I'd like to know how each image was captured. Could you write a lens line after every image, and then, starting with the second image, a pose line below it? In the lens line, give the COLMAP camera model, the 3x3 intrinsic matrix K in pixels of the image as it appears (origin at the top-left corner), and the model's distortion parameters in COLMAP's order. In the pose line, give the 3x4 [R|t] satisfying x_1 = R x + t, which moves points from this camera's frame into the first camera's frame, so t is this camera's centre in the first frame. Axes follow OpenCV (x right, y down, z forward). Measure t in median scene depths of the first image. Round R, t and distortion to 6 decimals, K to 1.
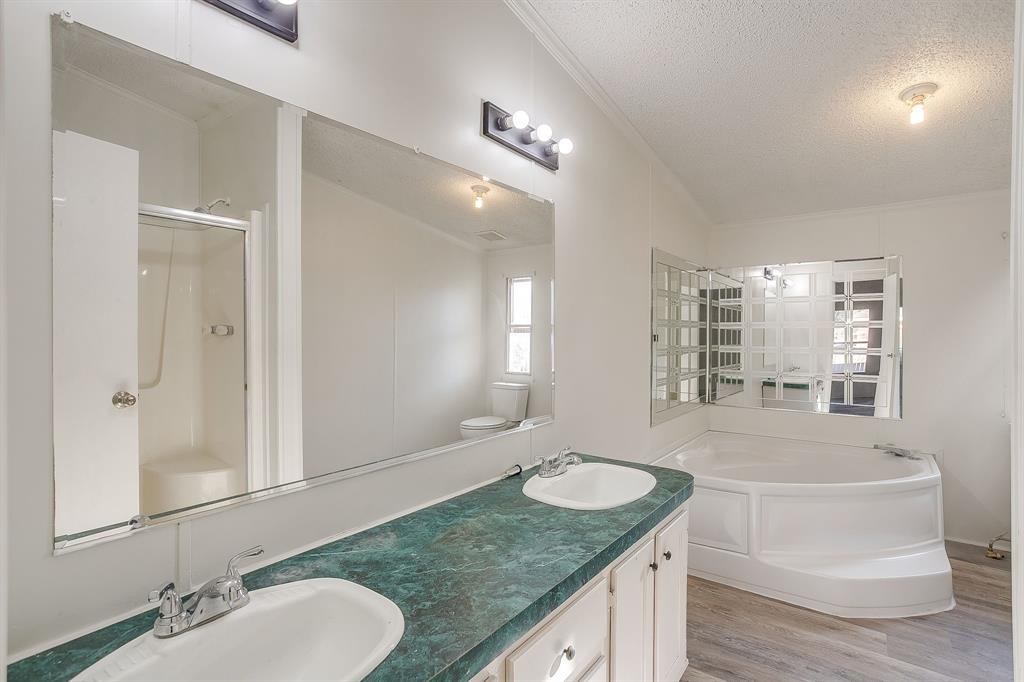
lens RADIAL K [[500.2, 0, 510.0], [0, 500.2, 336.6], [0, 0, 1]] dist [-0.056080, 0.034698]
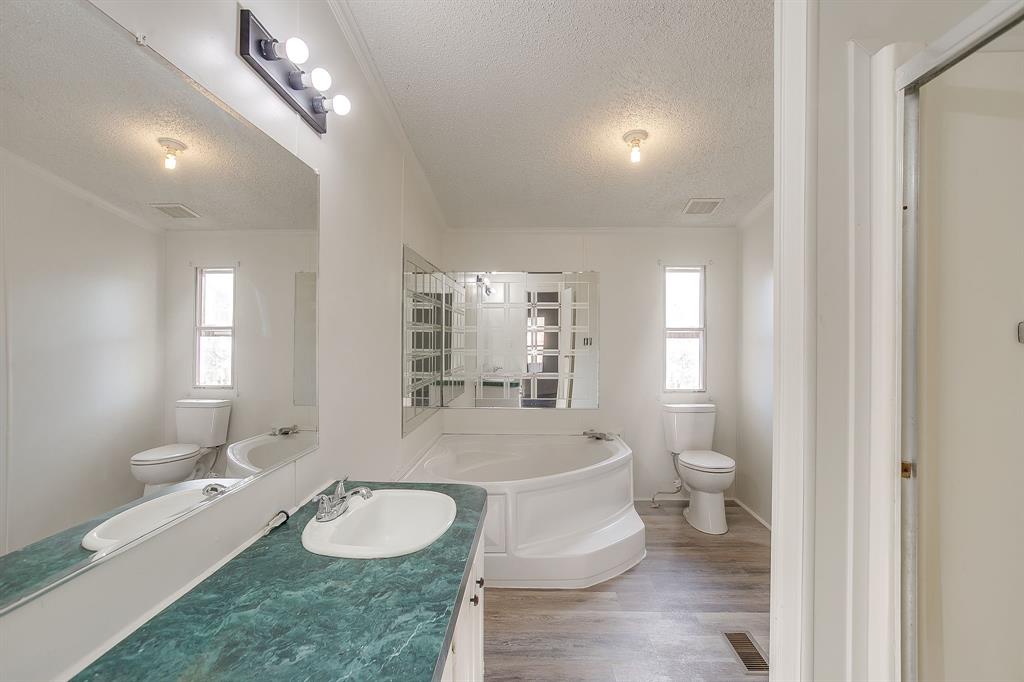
lens RADIAL K [[504.0, 0, 516.7], [0, 504.0, 342.1], [0, 0, 1]] dist [-0.057262, 0.034514]
pose [[0.817290, -0.006836, 0.576187, -0.100957], [0.004613, 0.999975, 0.005321, -0.001282], [-0.576209, -0.001691, 0.817301, 0.145305]]
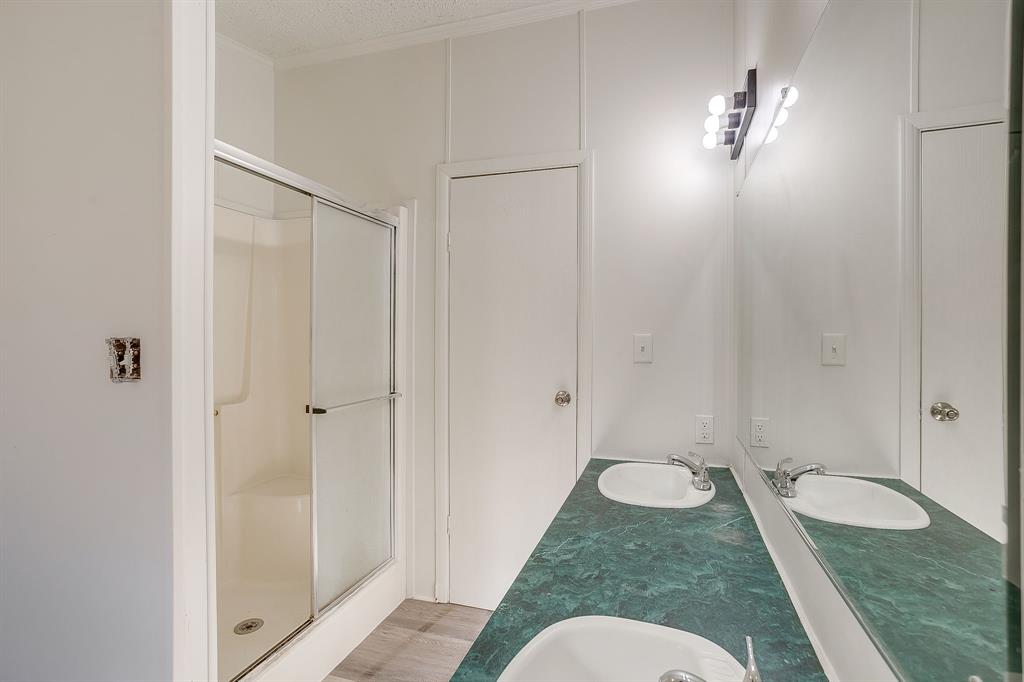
lens RADIAL K [[500.2, 0, 510.0], [0, 500.2, 336.6], [0, 0, 1]] dist [-0.056080, 0.034698]
pose [[-0.943838, -0.004335, -0.330381, 0.280456], [-0.007385, 0.999941, 0.007977, -0.007804], [0.330327, 0.009969, -0.943814, 0.987505]]
